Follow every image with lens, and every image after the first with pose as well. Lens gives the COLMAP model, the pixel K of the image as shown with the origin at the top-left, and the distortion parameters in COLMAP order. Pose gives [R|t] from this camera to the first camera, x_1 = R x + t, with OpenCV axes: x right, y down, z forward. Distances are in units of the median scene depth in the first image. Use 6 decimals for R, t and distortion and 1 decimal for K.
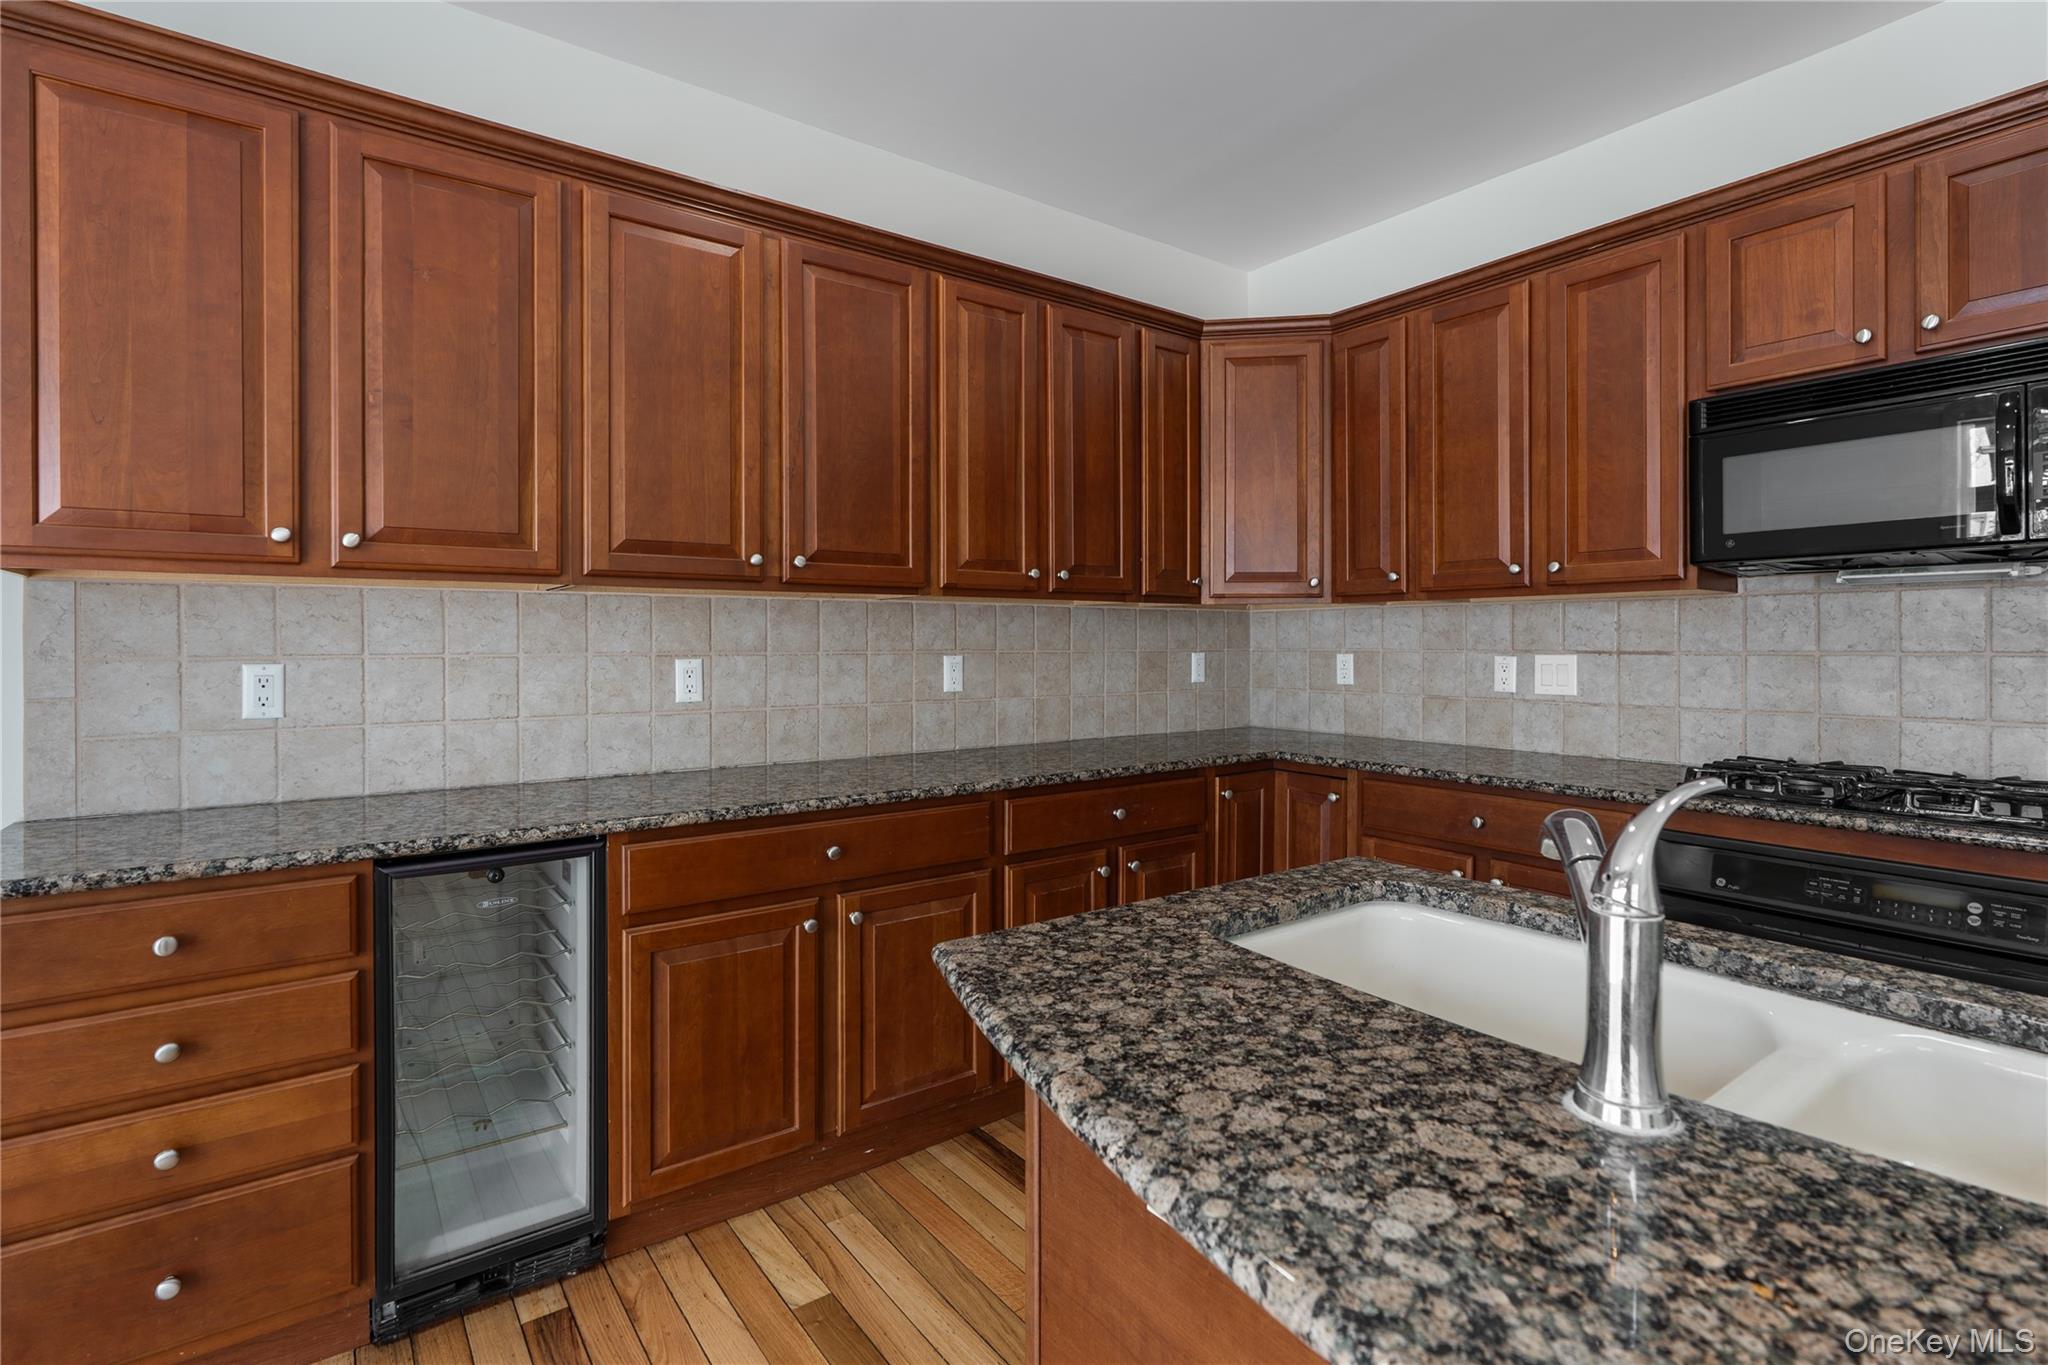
lens RADIAL K [[942.5, 0, 1004.7], [0, 942.5, 647.6], [0, 0, 1]] dist [-0.005373, 0.001509]
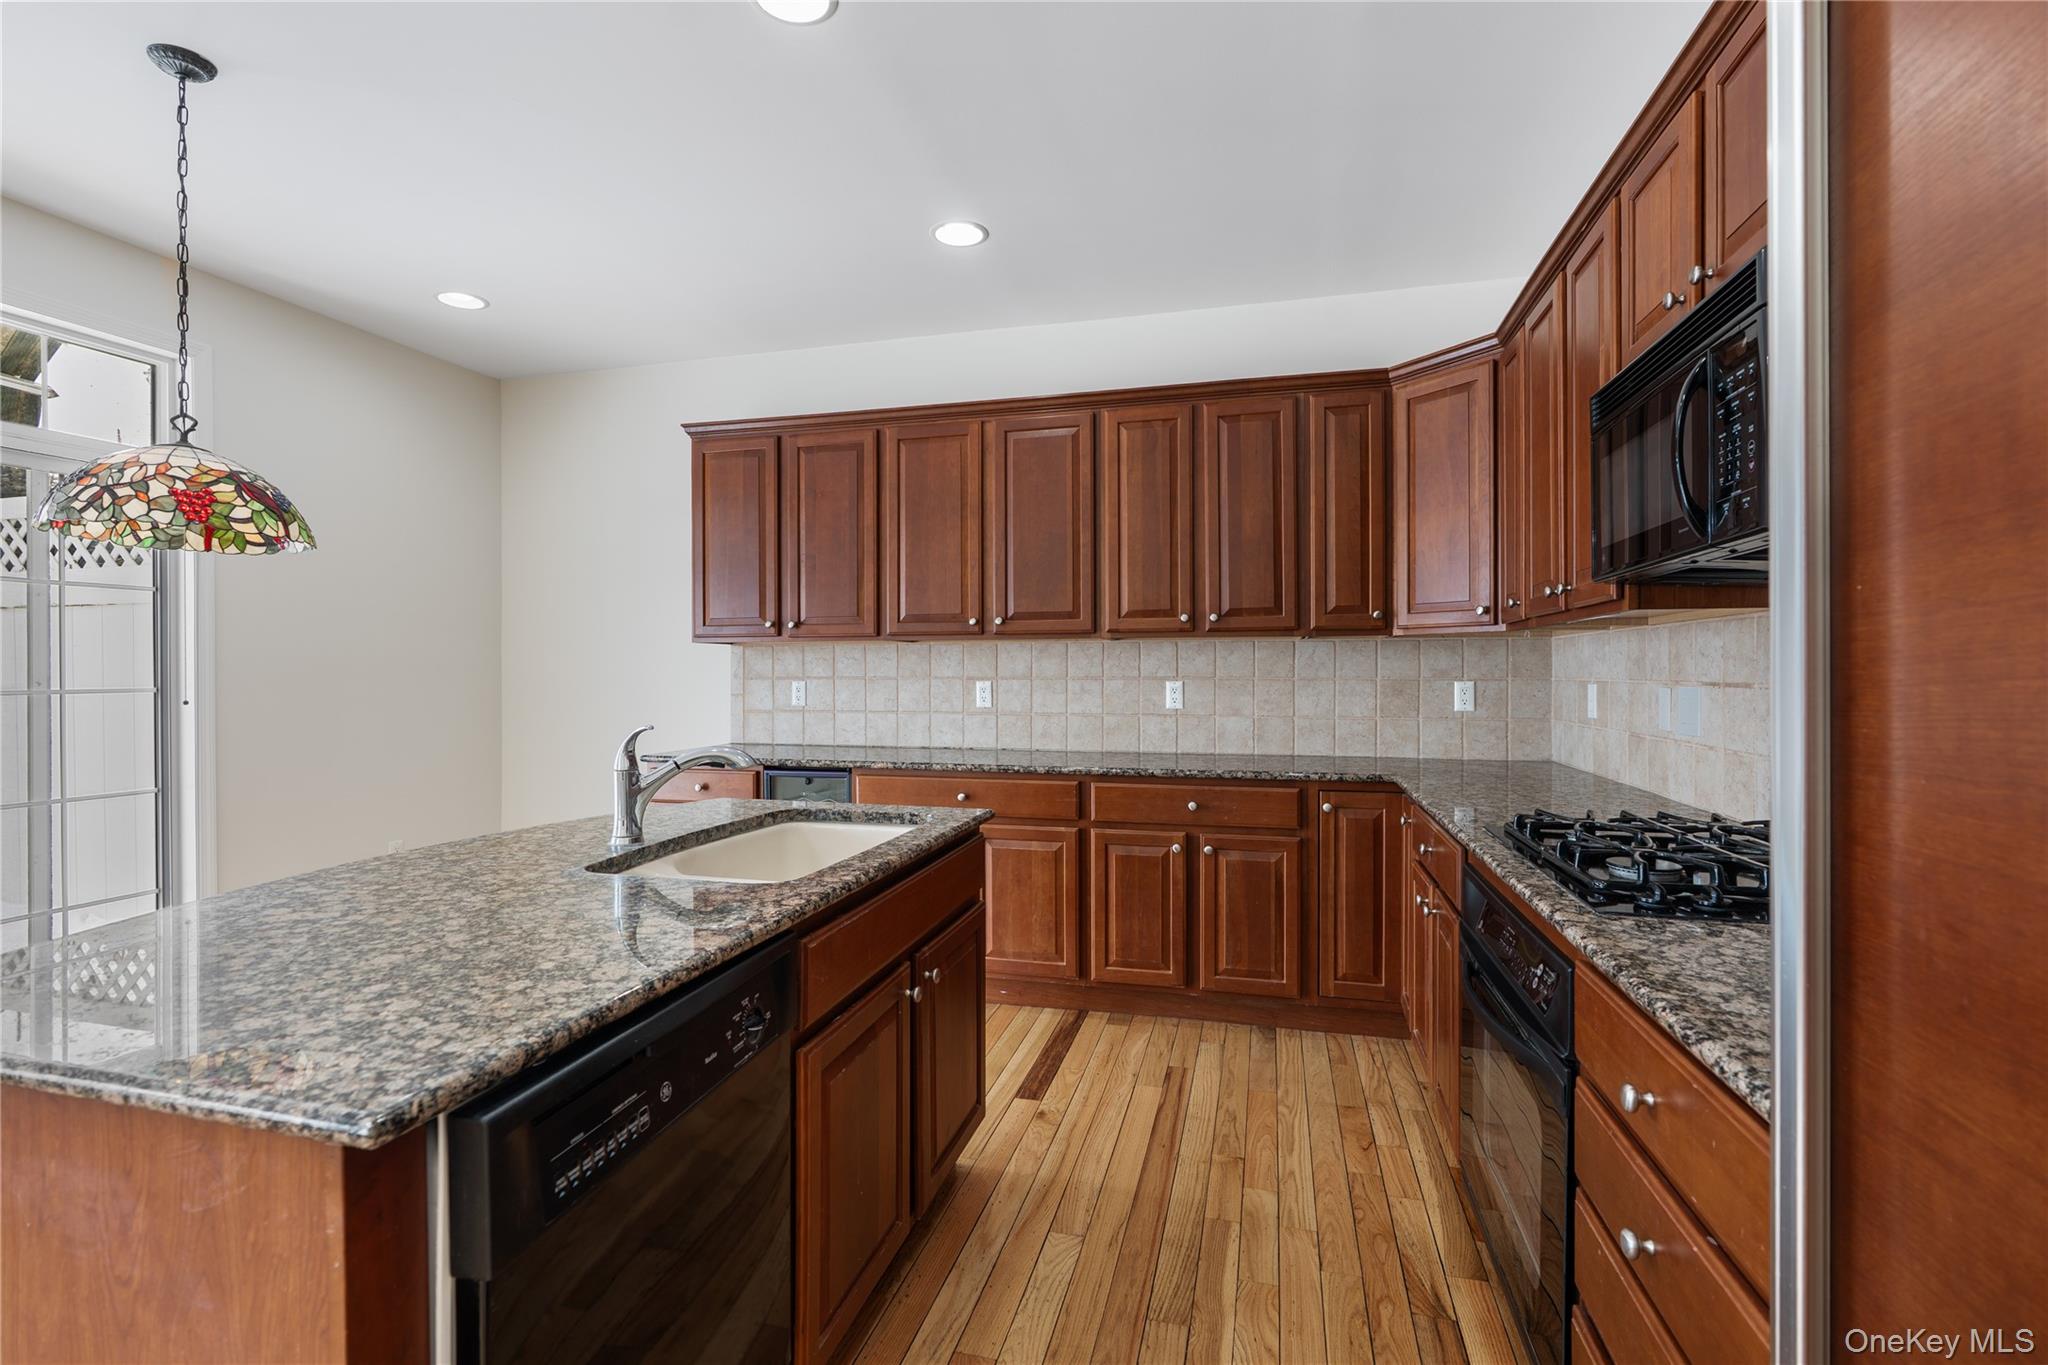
lens RADIAL K [[942.5, 0, 1037.6], [0, 942.5, 674.1], [0, 0, 1]] dist [-0.005373, 0.001509]
pose [[0.639777, 0.003291, -0.768554, 0.931849], [-0.004214, 0.999991, 0.000774, -0.001820], [0.768549, 0.002744, 0.639785, 0.021329]]
